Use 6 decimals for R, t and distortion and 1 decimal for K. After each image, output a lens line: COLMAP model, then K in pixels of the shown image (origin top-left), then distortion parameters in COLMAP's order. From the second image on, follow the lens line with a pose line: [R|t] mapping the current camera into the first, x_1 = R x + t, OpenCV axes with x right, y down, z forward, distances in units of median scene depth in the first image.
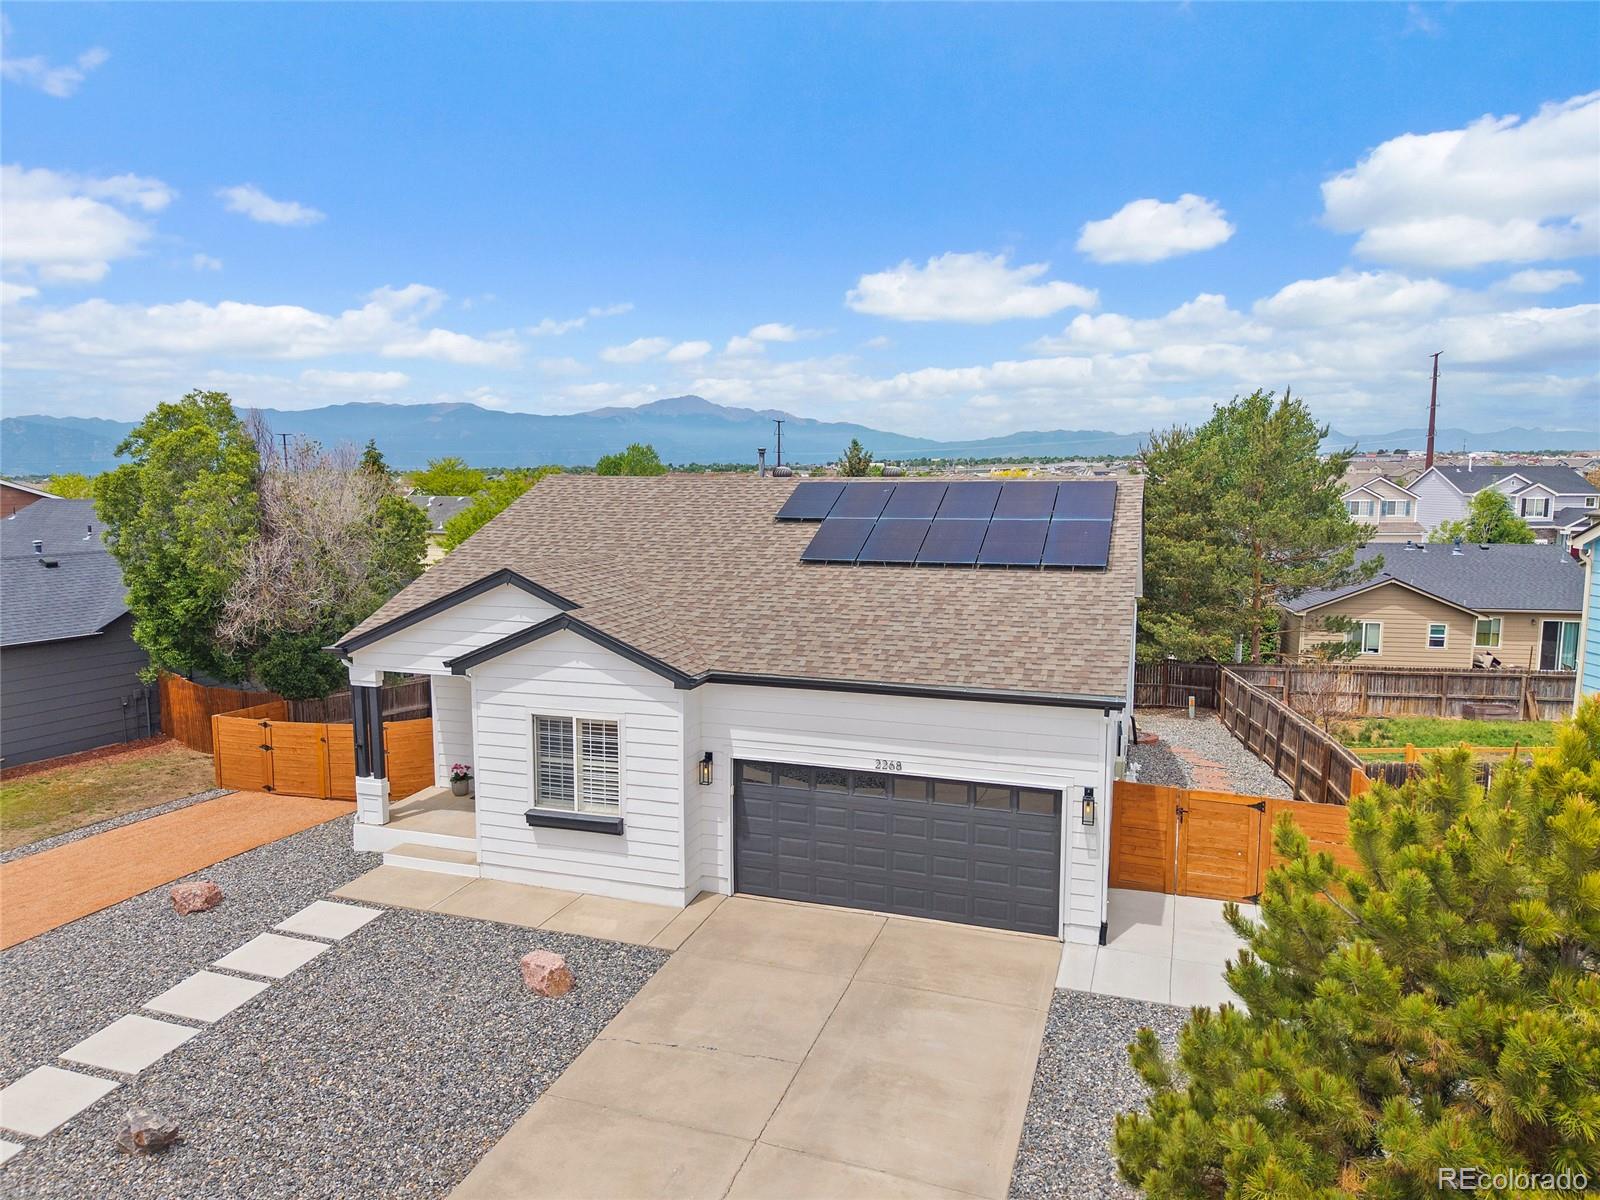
lens RADIAL K [[1069.2, 0, 799.2], [0, 1069.2, 605.9], [0, 0, 1]] dist [0.006405, 0.000358]
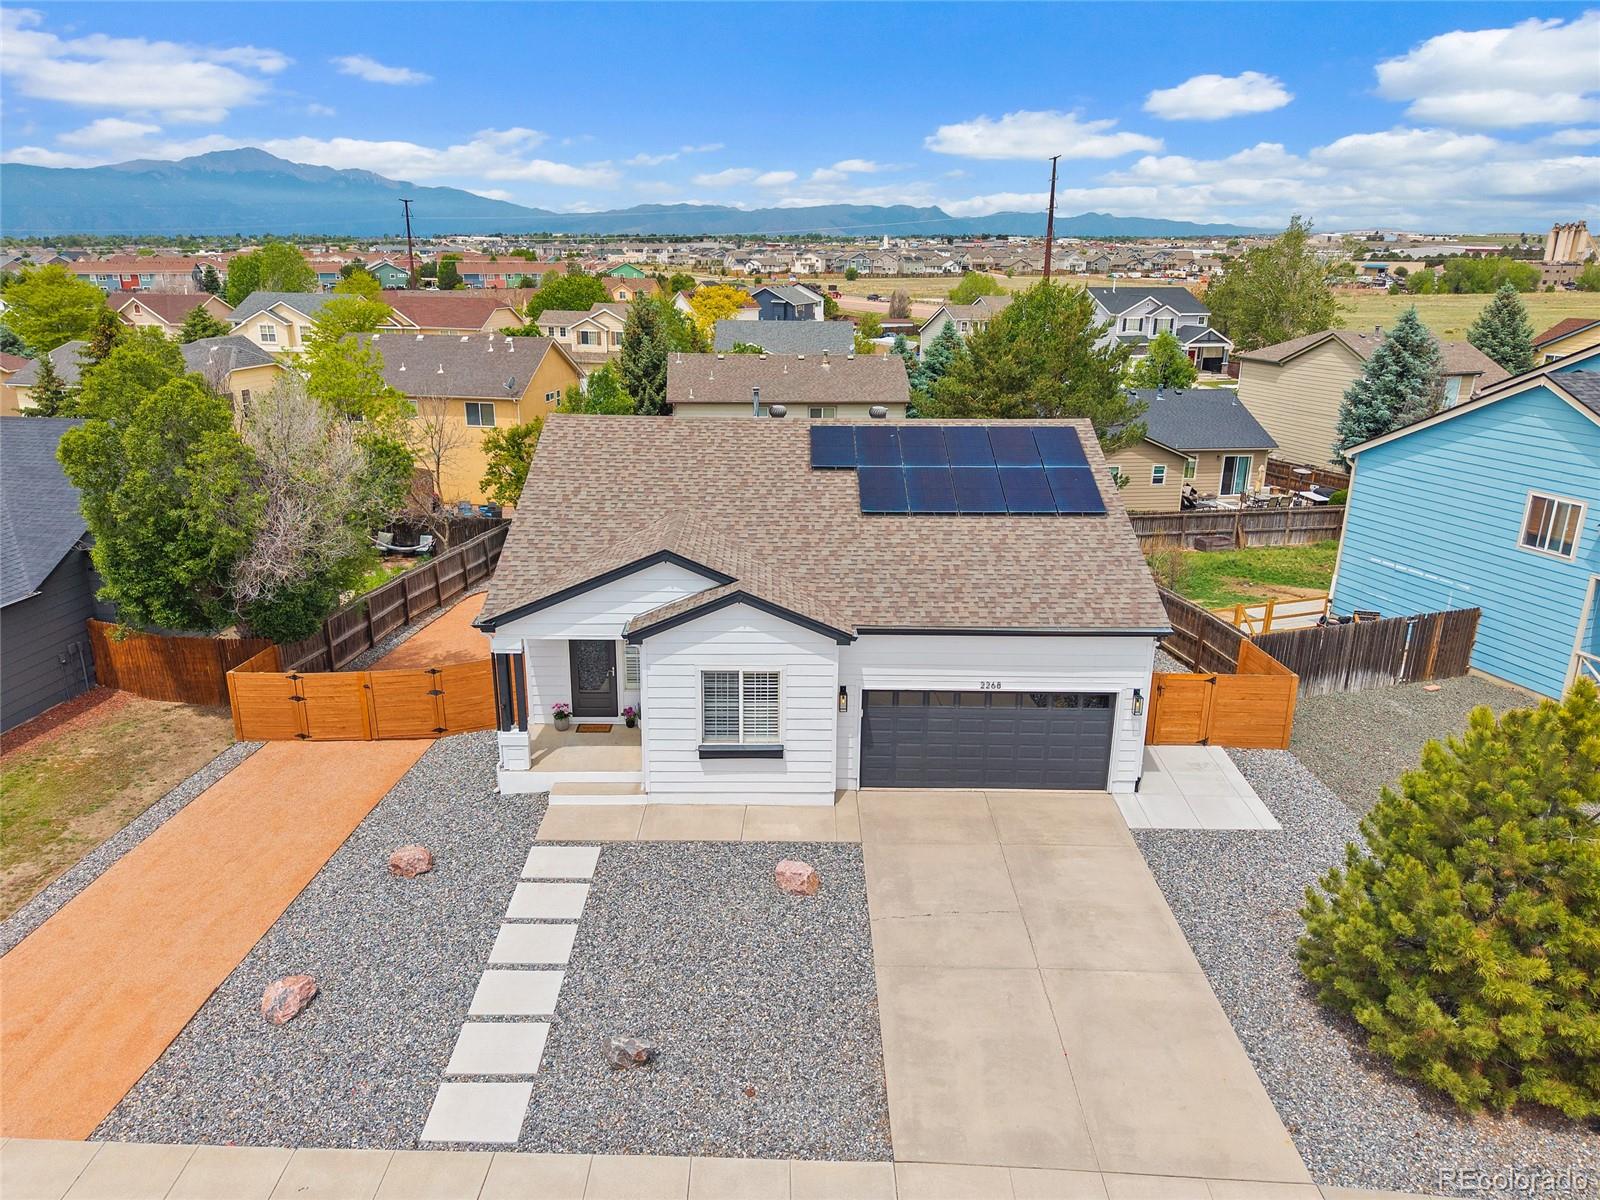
lens RADIAL K [[1084.3, 0, 796.8], [0, 1084.3, 606.6], [0, 0, 1]] dist [0.039477, -0.049438]
pose [[0.943774, -0.091713, 0.317615, -0.529400], [0.028721, 0.979862, 0.197598, -0.206439], [-0.329341, -0.177366, 0.927403, -0.146809]]
